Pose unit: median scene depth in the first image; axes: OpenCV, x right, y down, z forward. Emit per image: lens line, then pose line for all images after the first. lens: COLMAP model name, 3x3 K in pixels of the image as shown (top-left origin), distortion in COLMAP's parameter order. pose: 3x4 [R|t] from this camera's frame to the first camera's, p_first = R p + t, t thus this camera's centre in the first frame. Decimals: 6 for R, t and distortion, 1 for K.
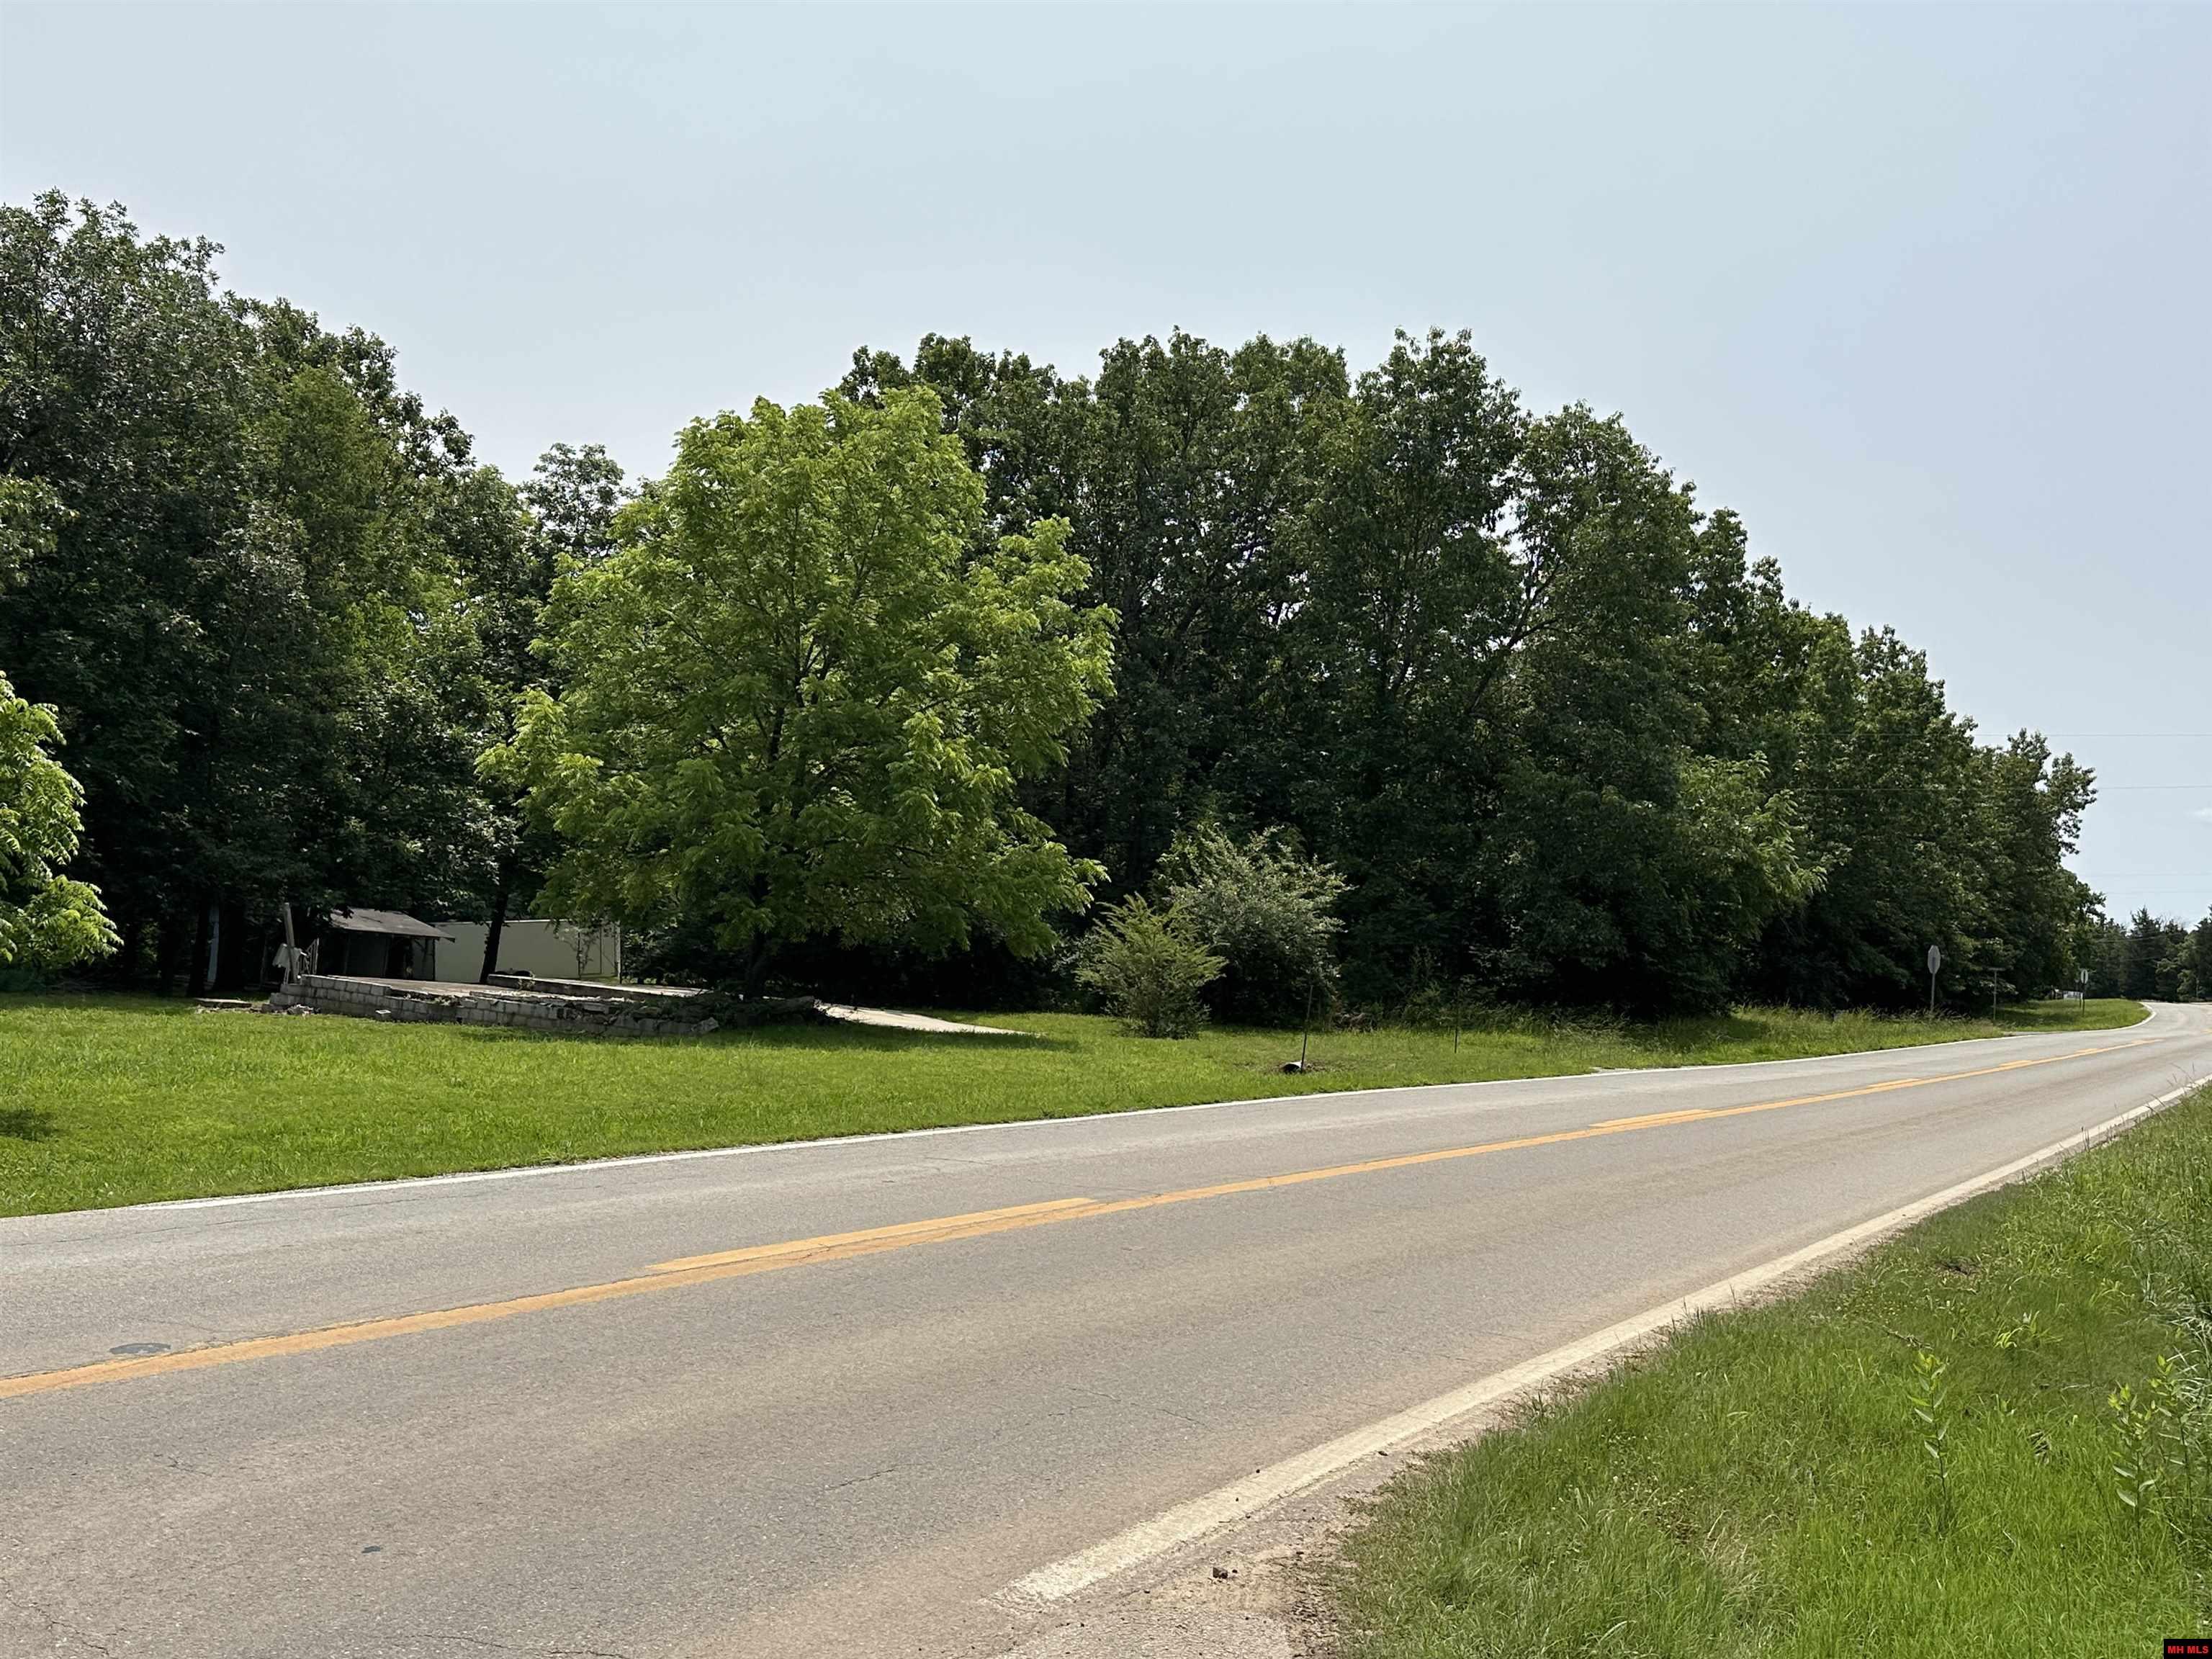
lens RADIAL K [[2101.7, 0, 1102.0], [0, 2101.7, 845.2], [0, 0, 1]] dist [0.175061, -0.311053]
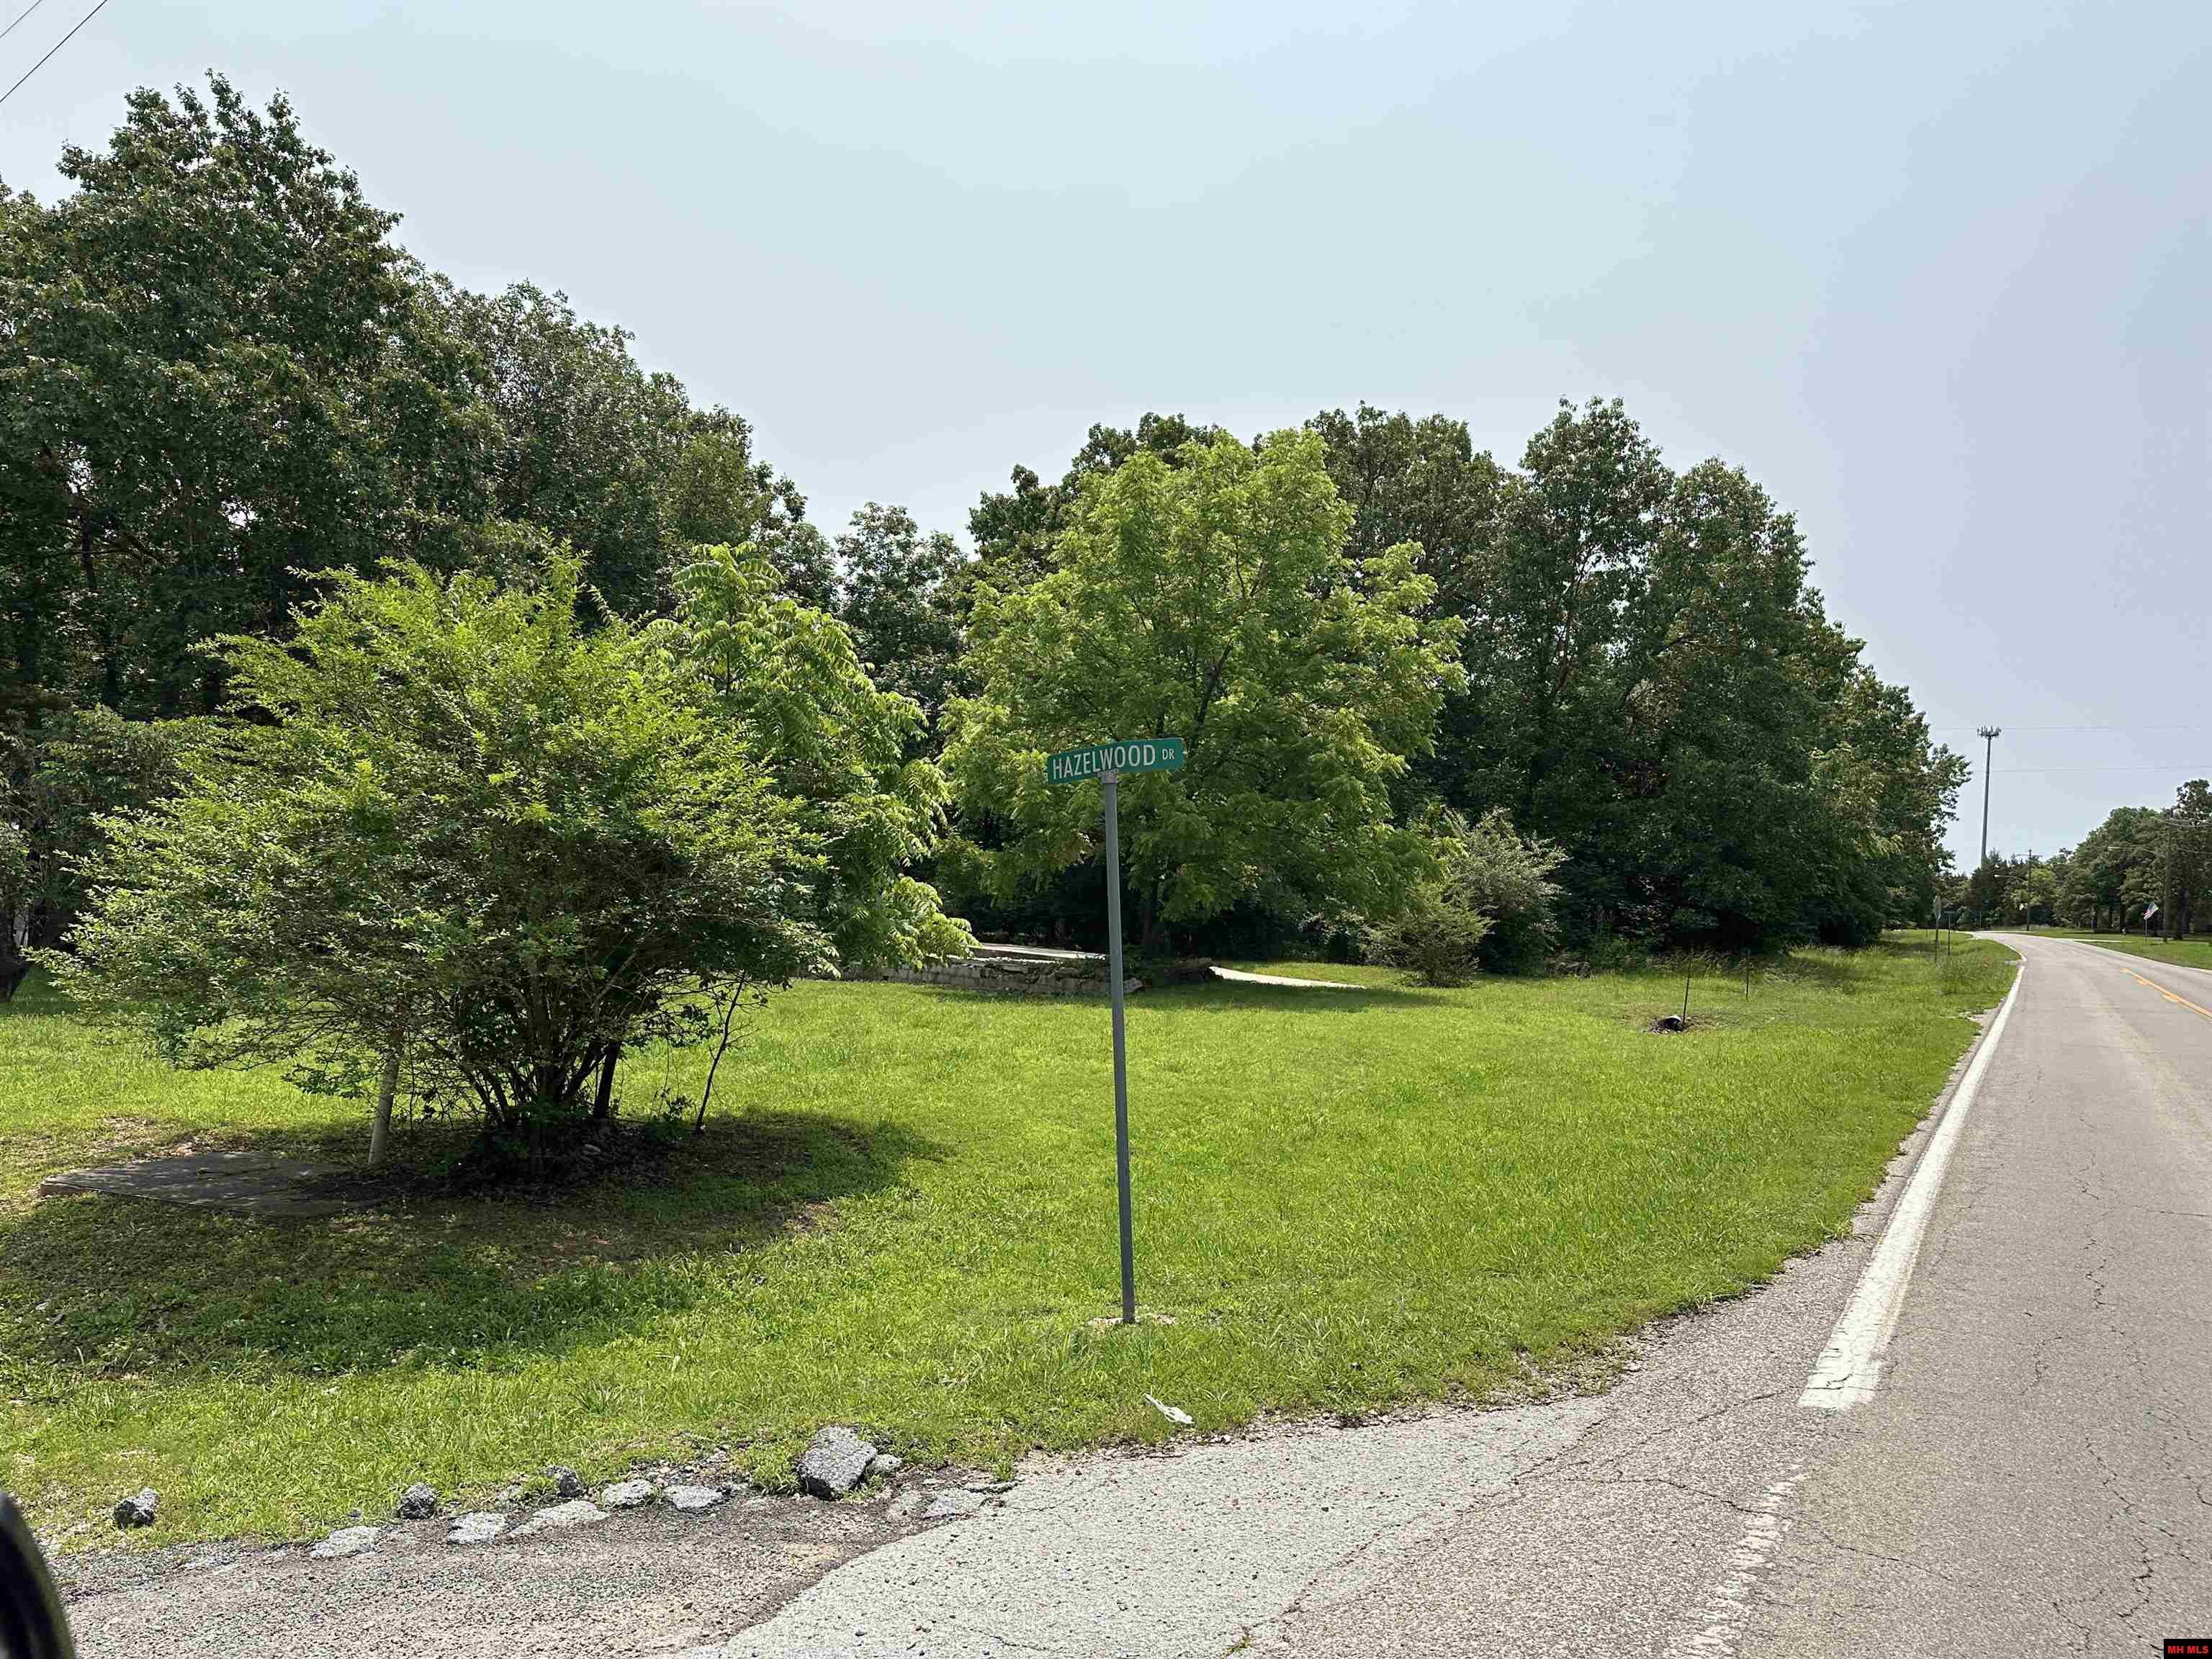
lens RADIAL K [[1532.8, 0, 1115.1], [0, 1532.8, 857.4], [0, 0, 1]] dist [0.143353, -0.264267]
pose [[0.999937, -0.009816, 0.005471, -0.143221], [0.009684, 0.999675, 0.023570, -0.003283], [-0.005701, -0.023516, 0.999707, 0.116353]]
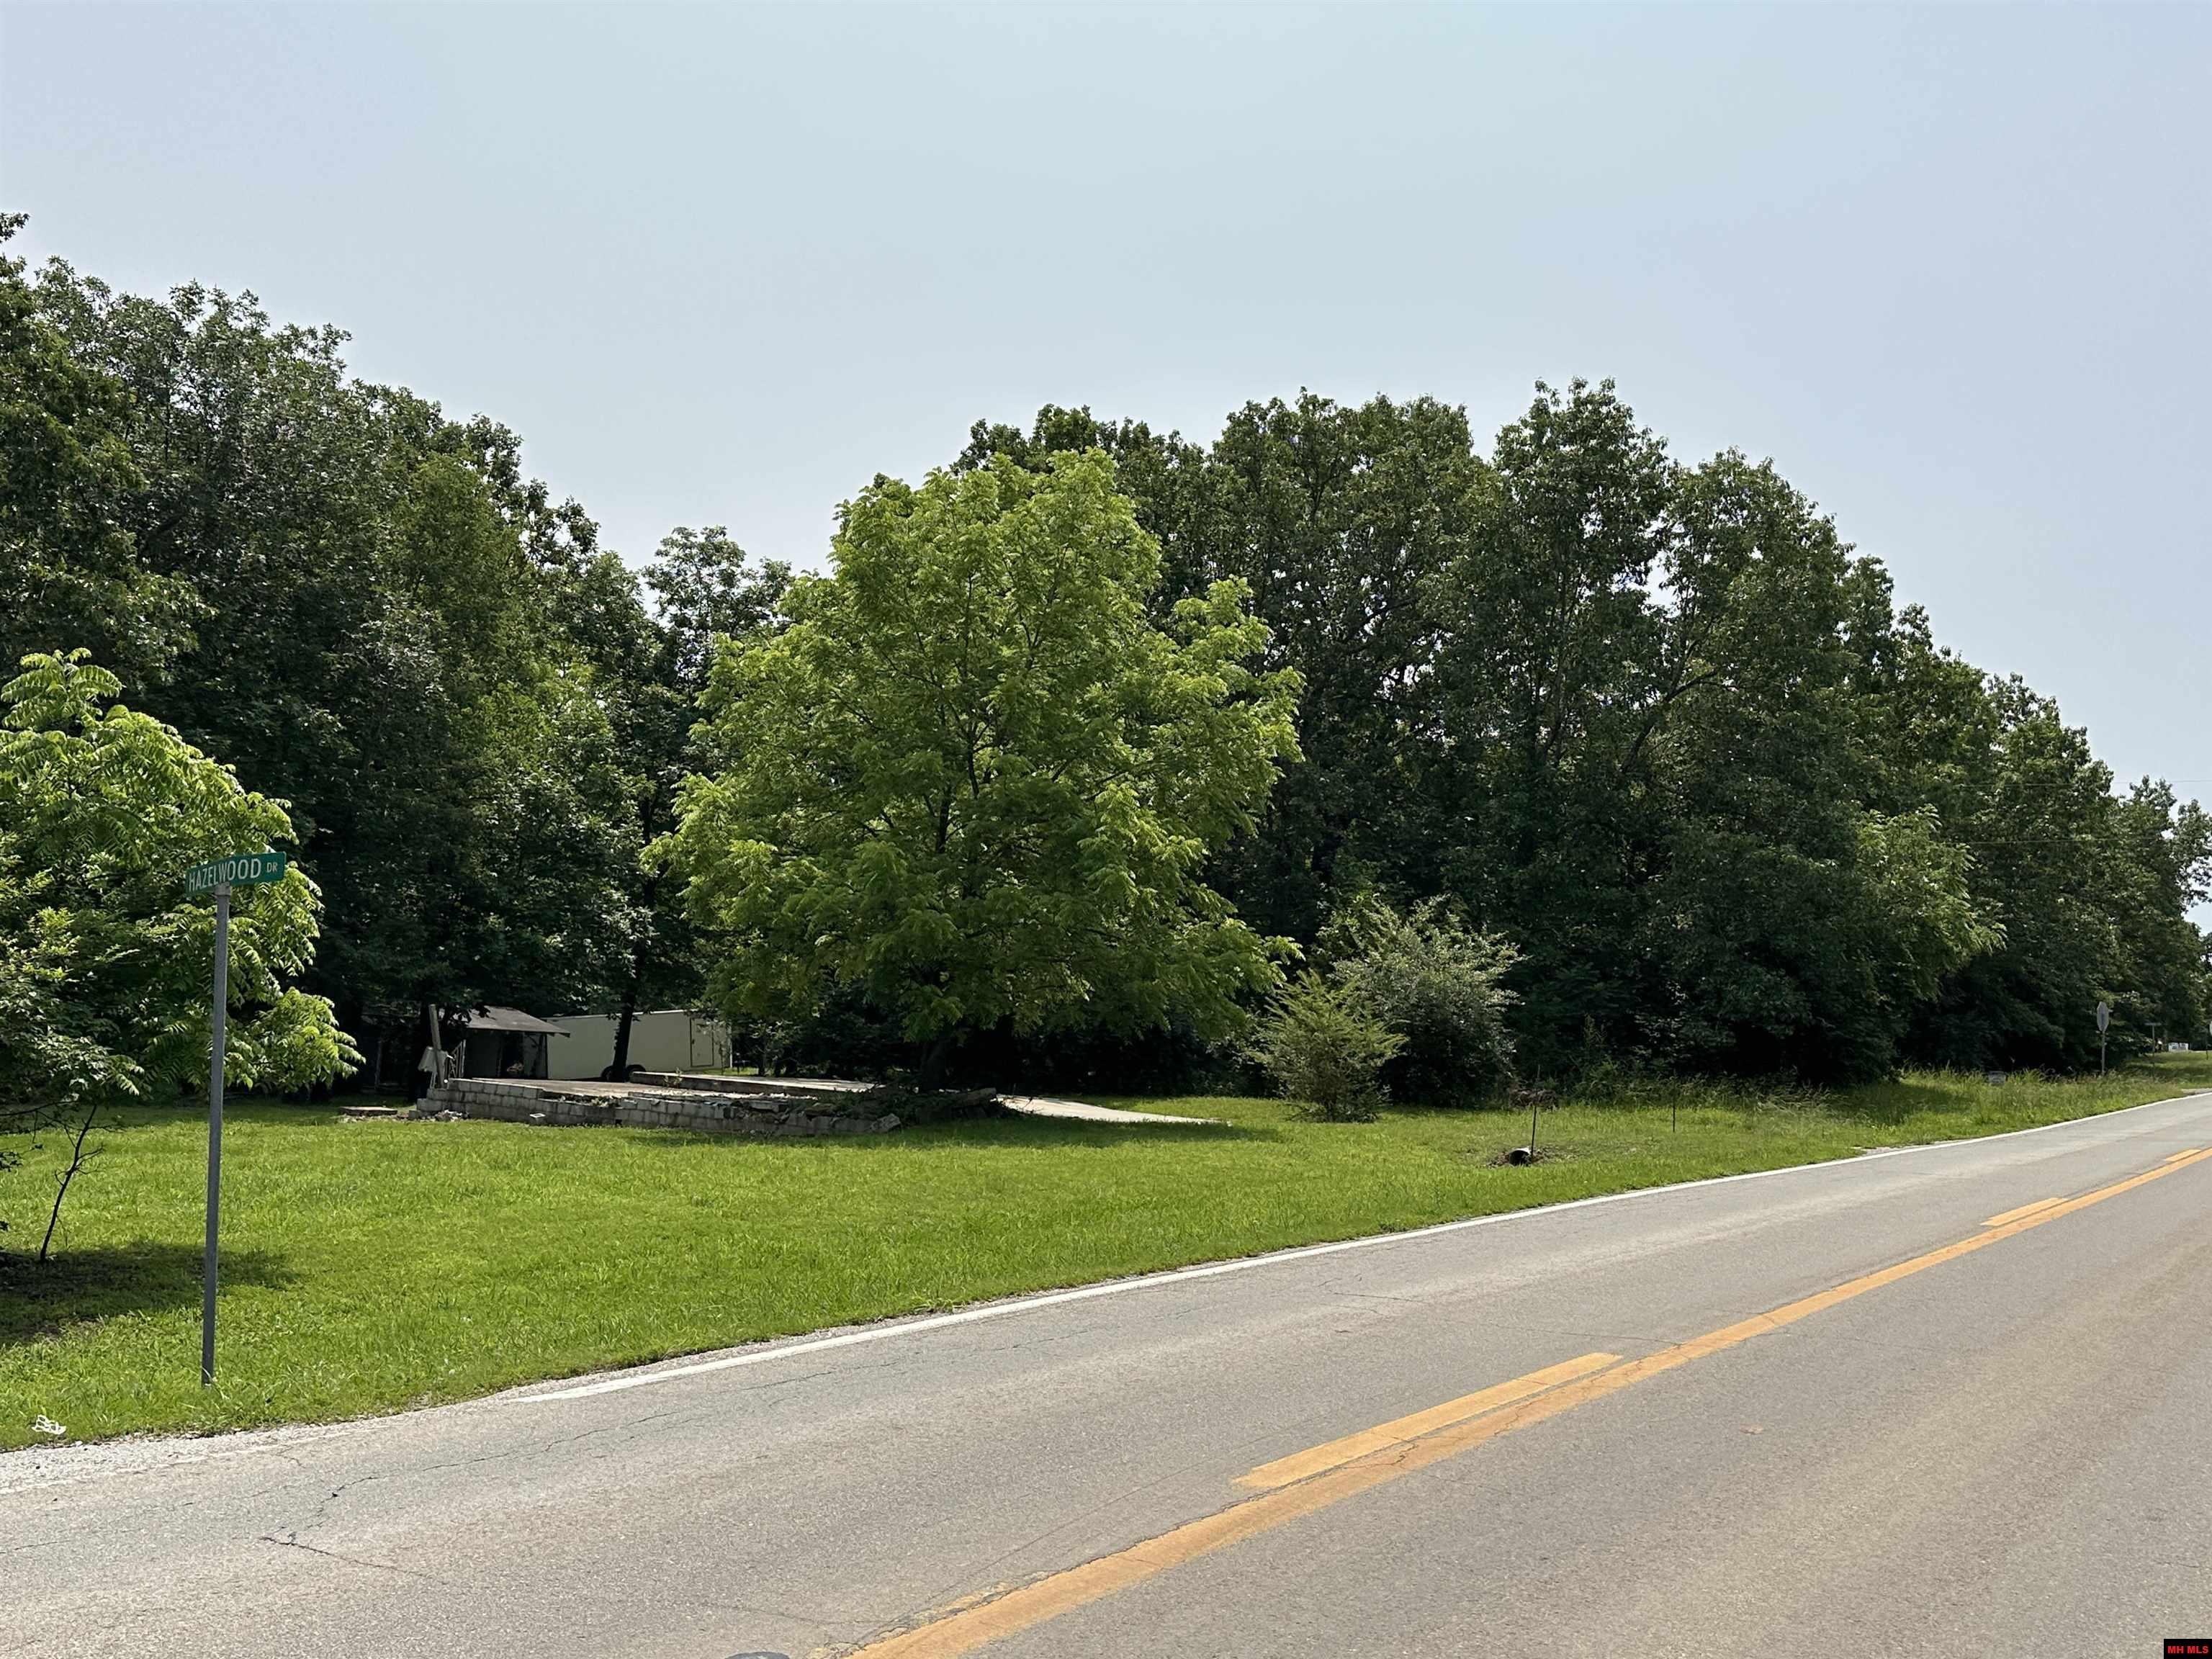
lens RADIAL K [[2097.5, 0, 1126.1], [0, 2097.5, 837.0], [0, 0, 1]] dist [0.186817, -0.366506]
pose [[0.999437, -0.028010, -0.018468, -0.042467], [0.027265, 0.998851, -0.039407, -0.001619], [0.019551, 0.038881, 0.999053, 0.039010]]
